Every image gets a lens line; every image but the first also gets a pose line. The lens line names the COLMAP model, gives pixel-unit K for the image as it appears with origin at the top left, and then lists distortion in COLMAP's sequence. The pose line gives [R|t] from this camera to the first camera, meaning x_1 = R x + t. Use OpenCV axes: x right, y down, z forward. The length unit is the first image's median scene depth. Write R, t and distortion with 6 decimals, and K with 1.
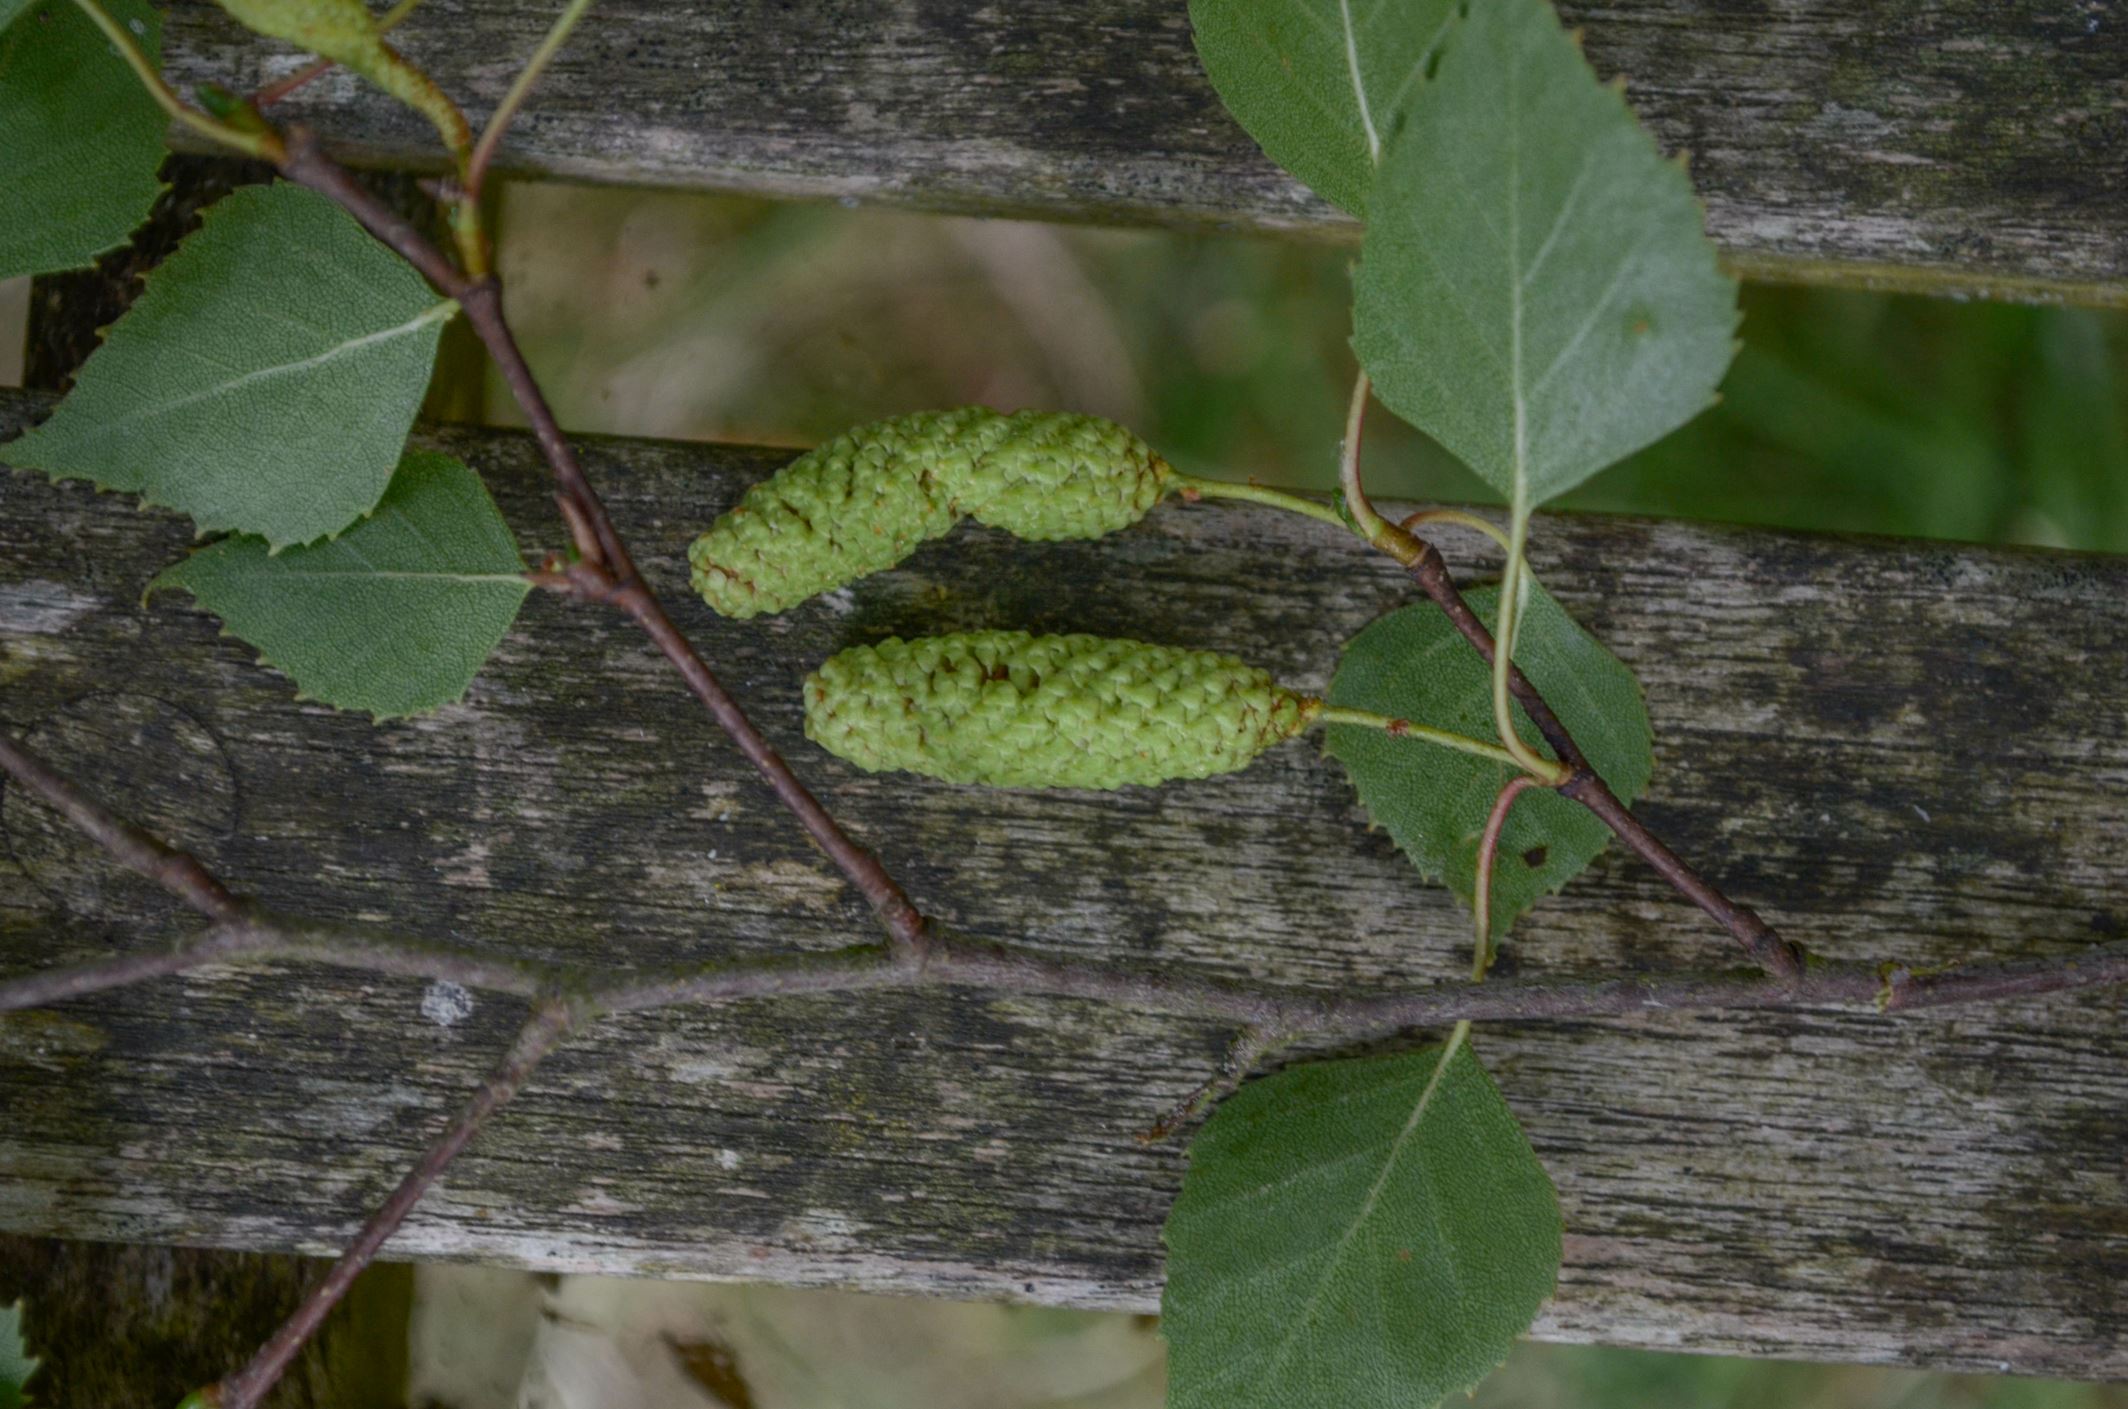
lens RADIAL K [[4721.6, 0, 1063.6], [0, 4721.6, 705.6], [0, 0, 1]] dist [0.034476, 0.000000]
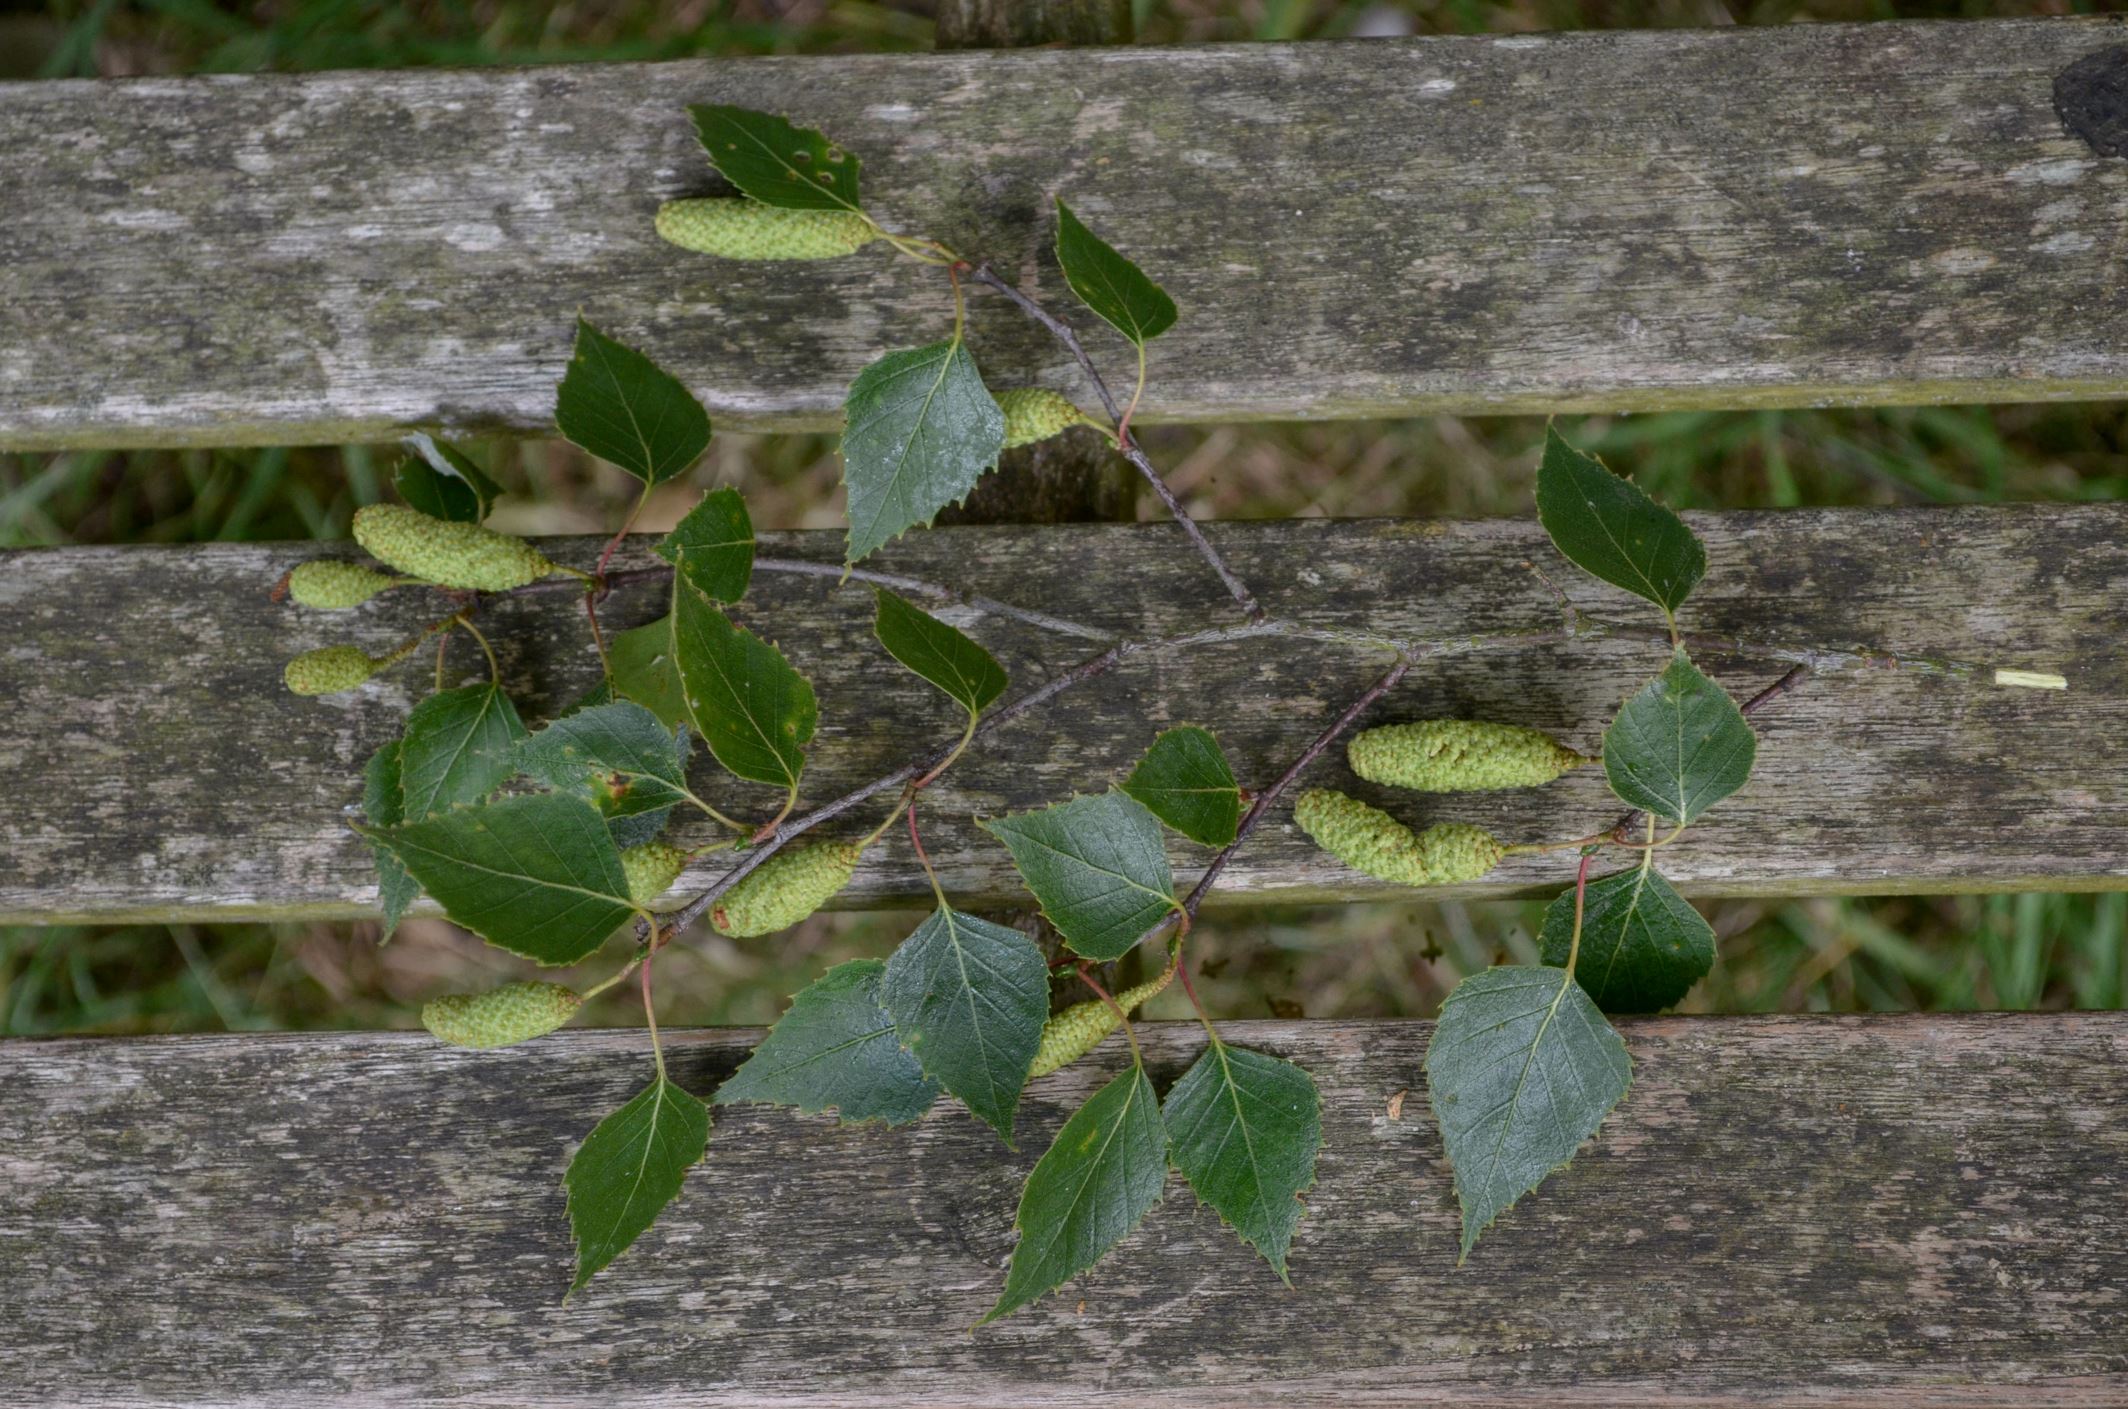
lens RADIAL K [[4129.5, 0, 1066.1], [0, 4129.5, 705.1], [0, 0, 1]] dist [0.016871, 0.000000]
pose [[0.989141, -0.102219, -0.105599, 0.036643], [0.084921, 0.983941, -0.156996, 0.332044], [0.119951, 0.146324, 0.981937, -0.915253]]
